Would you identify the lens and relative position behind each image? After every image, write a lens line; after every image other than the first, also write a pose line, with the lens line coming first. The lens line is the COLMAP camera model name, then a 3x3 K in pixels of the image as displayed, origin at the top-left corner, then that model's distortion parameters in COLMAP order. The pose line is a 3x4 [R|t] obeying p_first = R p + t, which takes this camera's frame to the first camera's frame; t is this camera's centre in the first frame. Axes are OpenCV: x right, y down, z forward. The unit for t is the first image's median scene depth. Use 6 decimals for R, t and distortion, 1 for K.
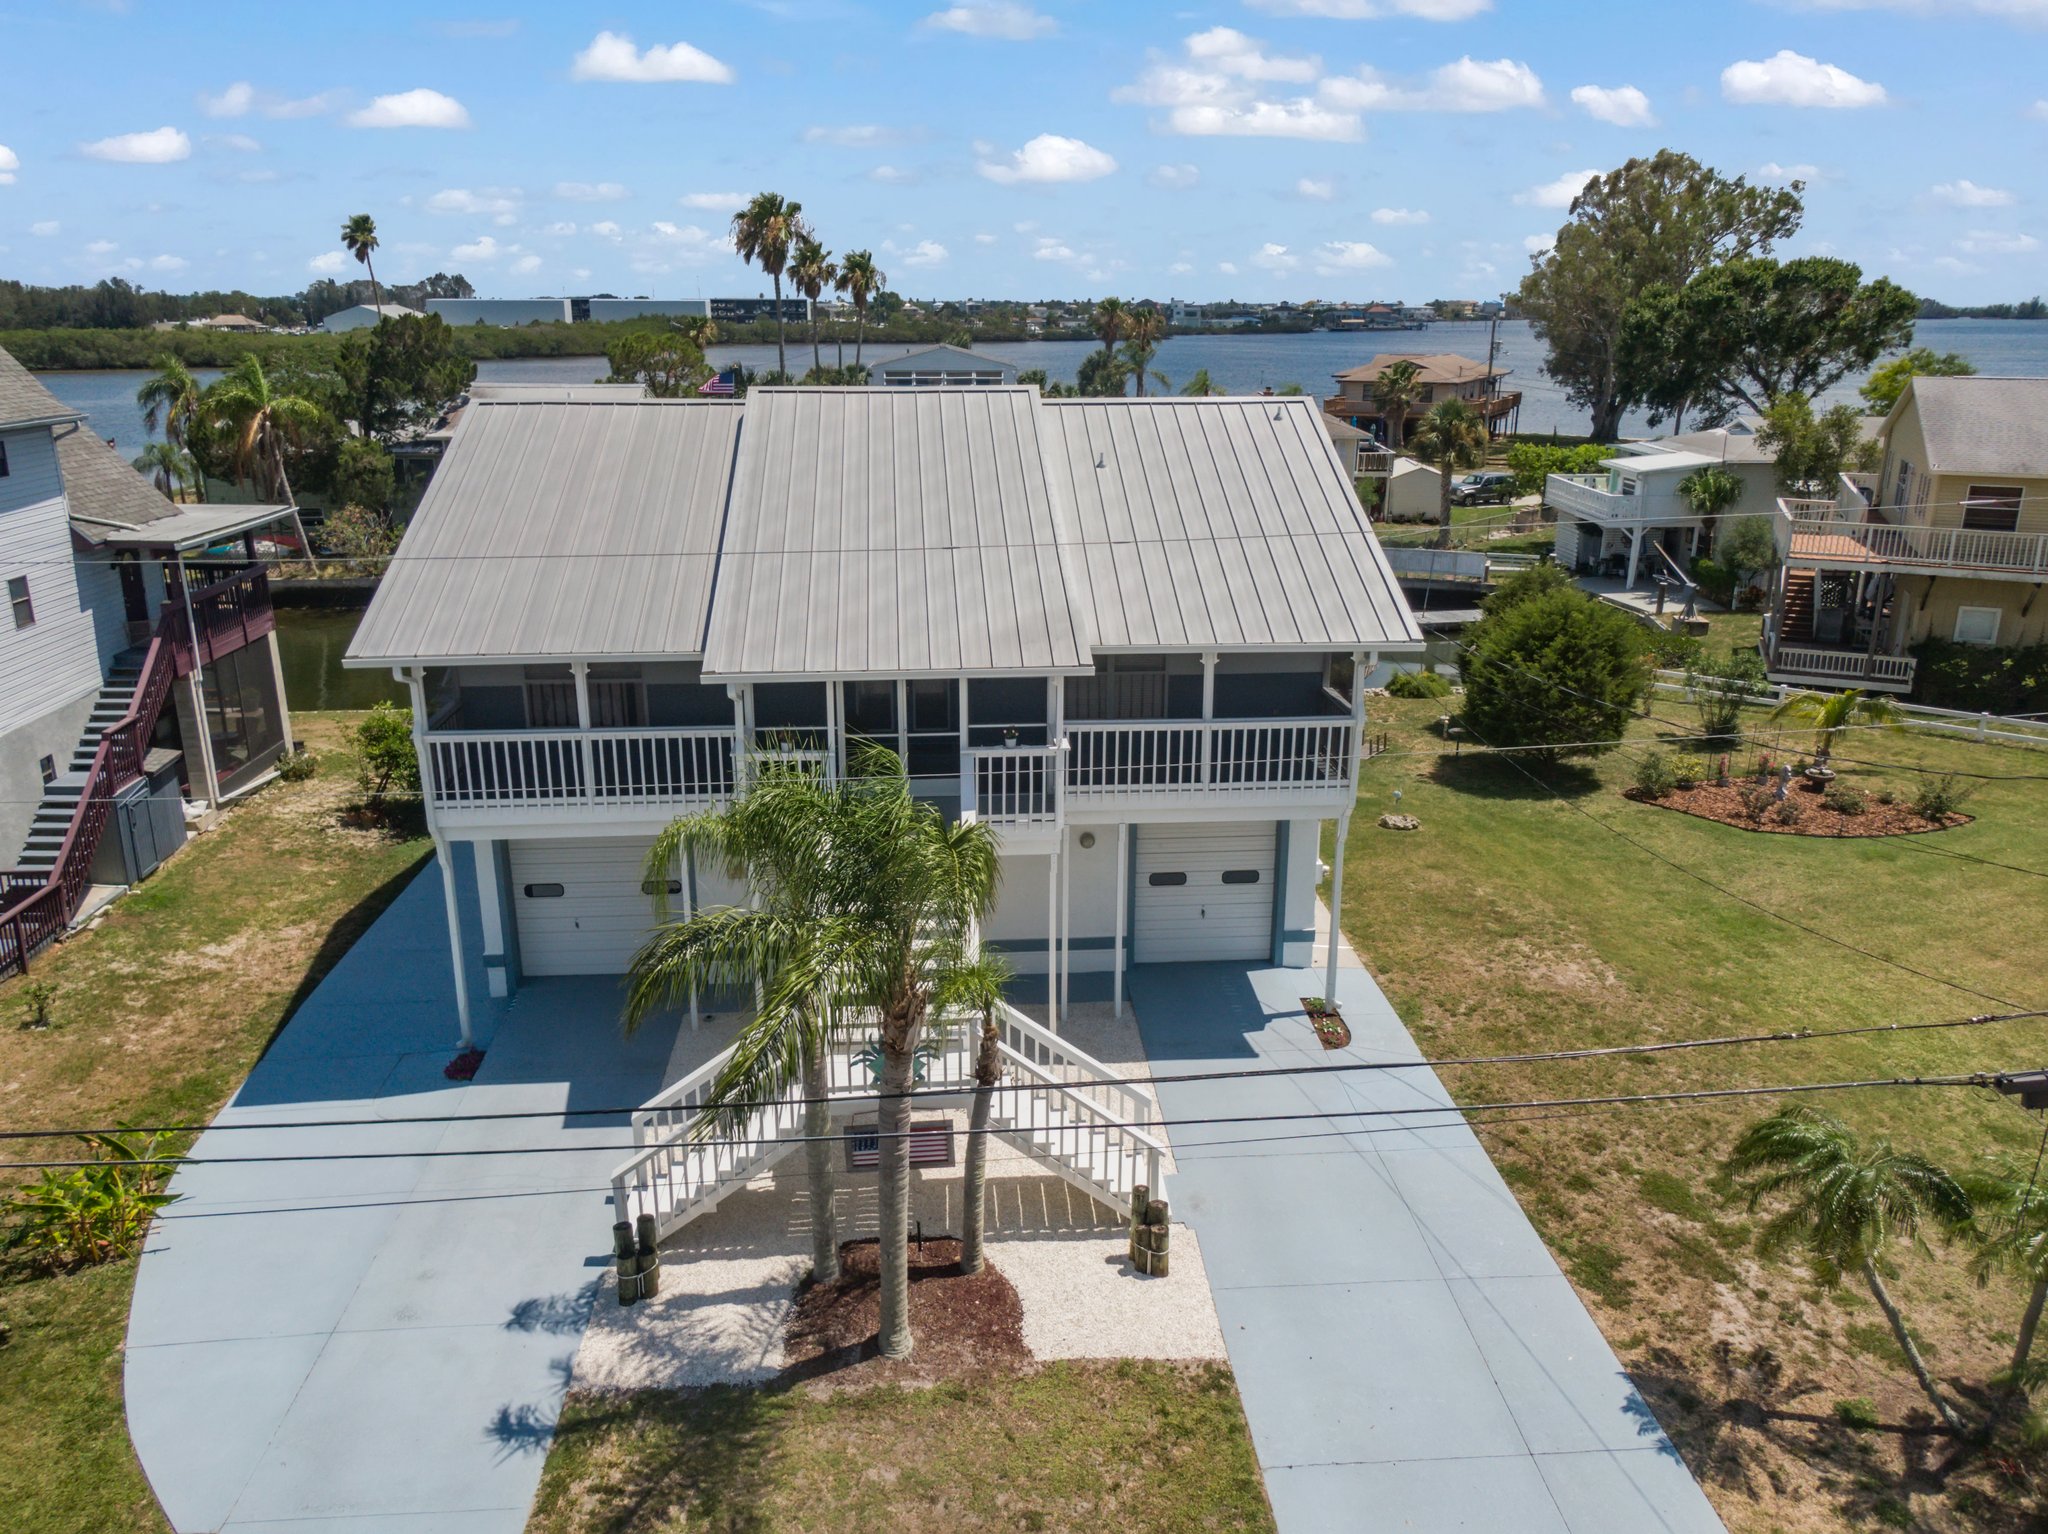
lens RADIAL K [[1500.7, 0, 1024.0], [0, 1500.7, 767.0], [0, 0, 1]] dist [0.008786, -0.009641]
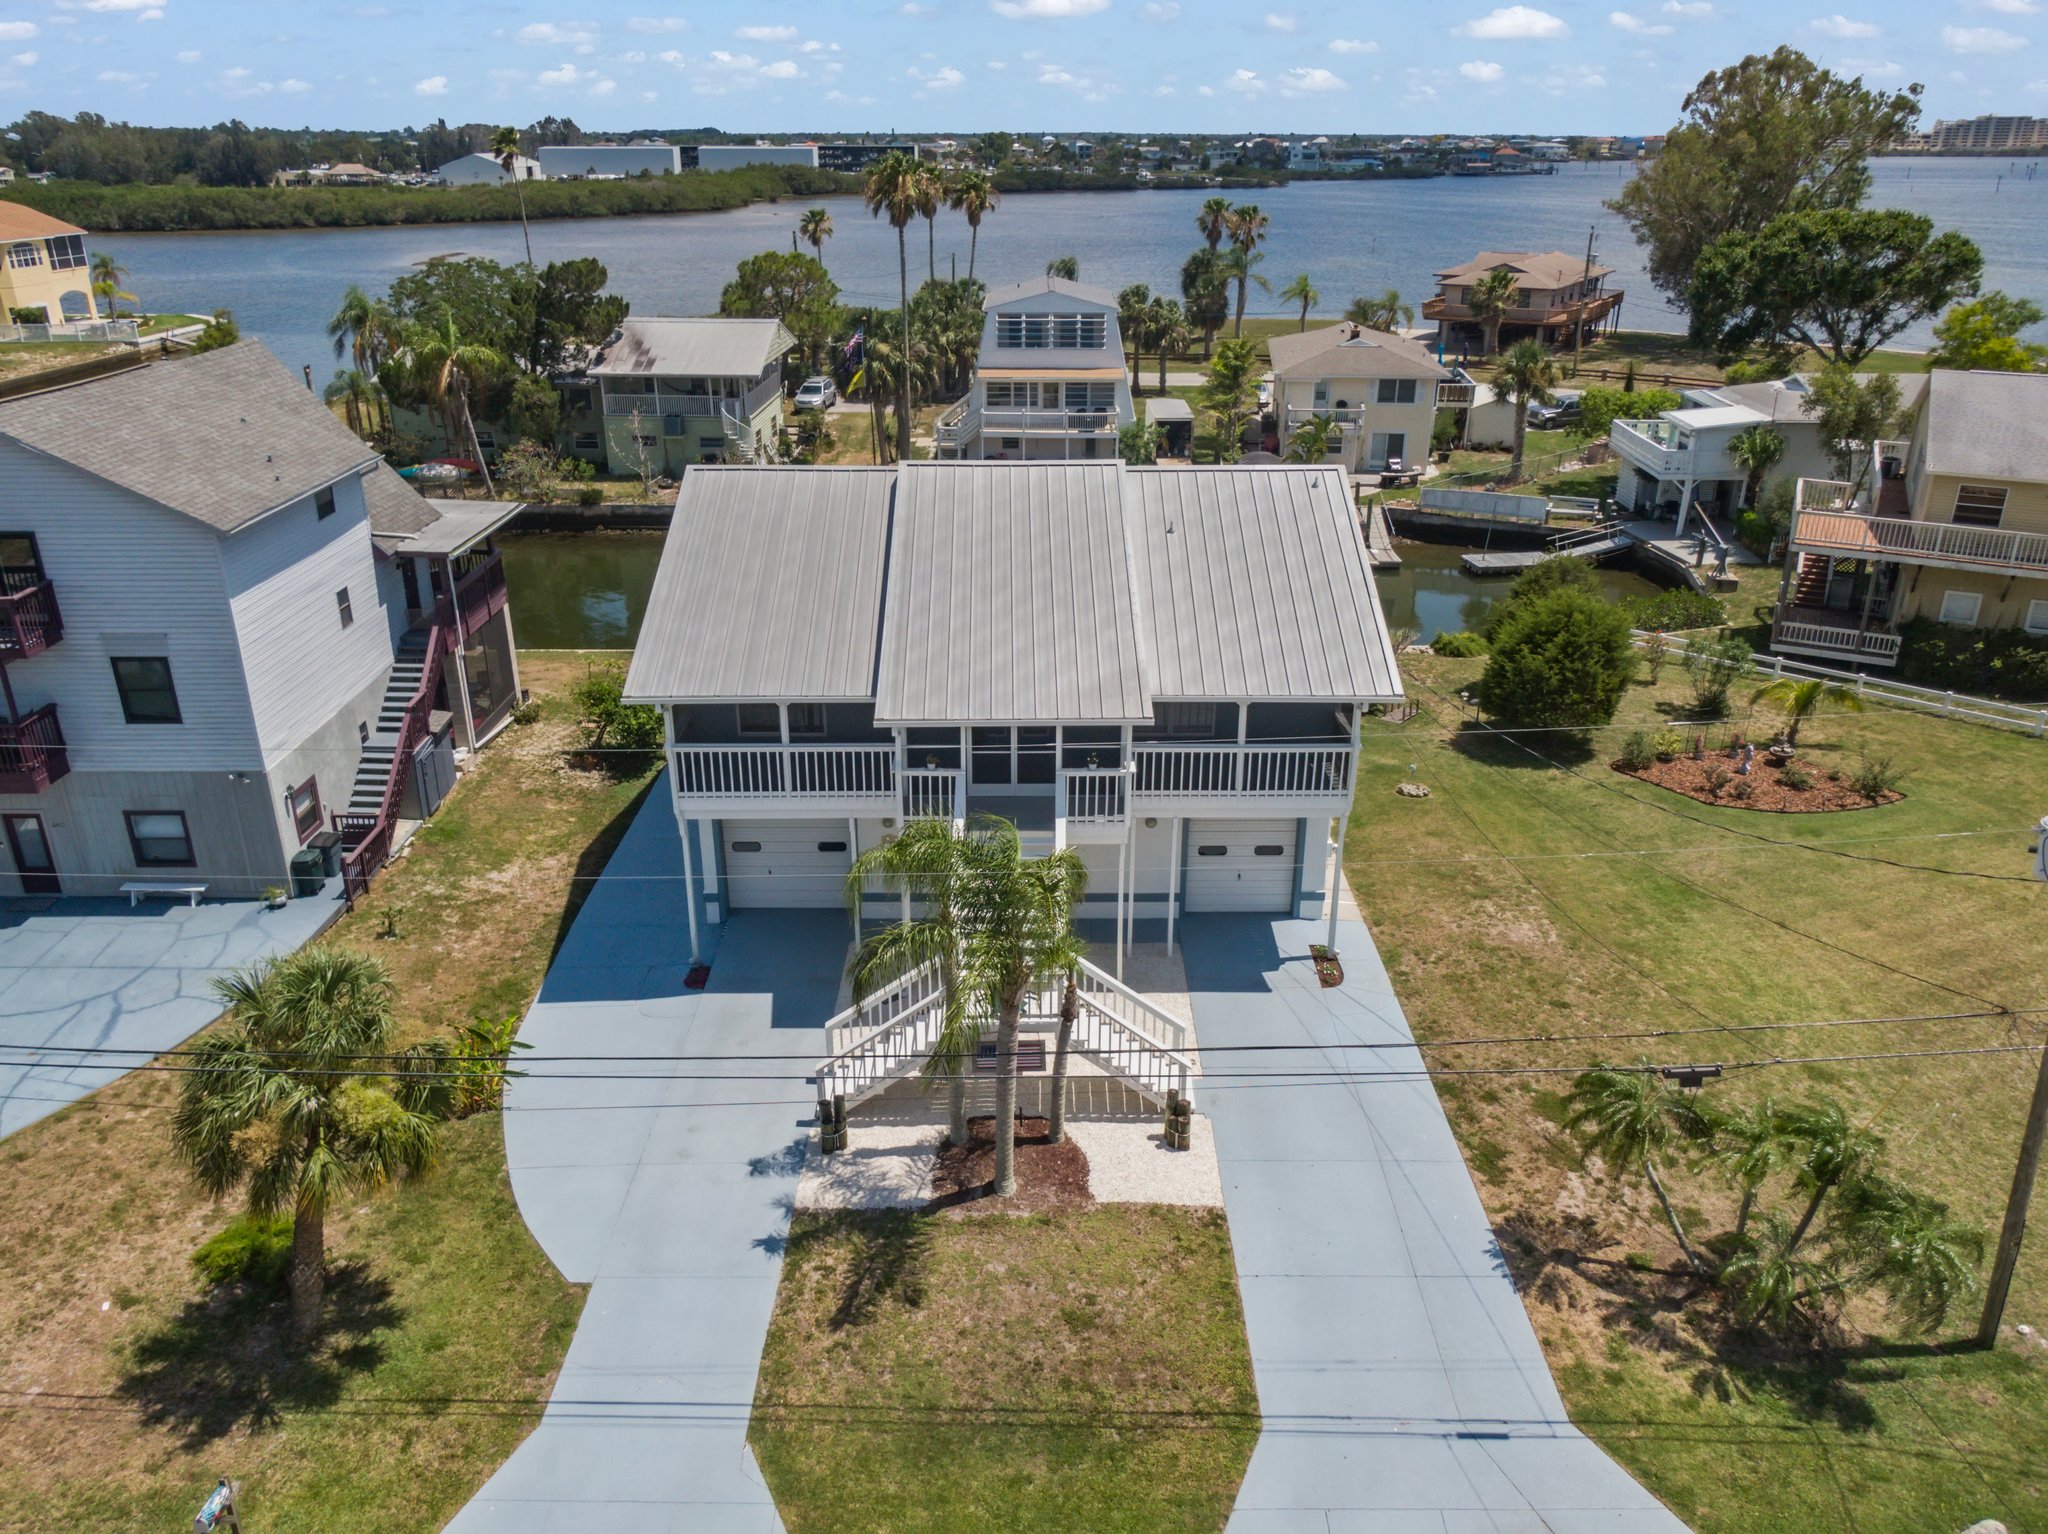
lens RADIAL K [[1499.5, 0, 1024.0], [0, 1499.5, 767.0], [0, 0, 1]] dist [0.034410, -0.051564]
pose [[0.997606, 0.026210, -0.063996, 0.014035], [-0.019677, 0.994726, 0.100660, -0.134664], [0.066297, -0.099159, 0.992861, -0.326525]]
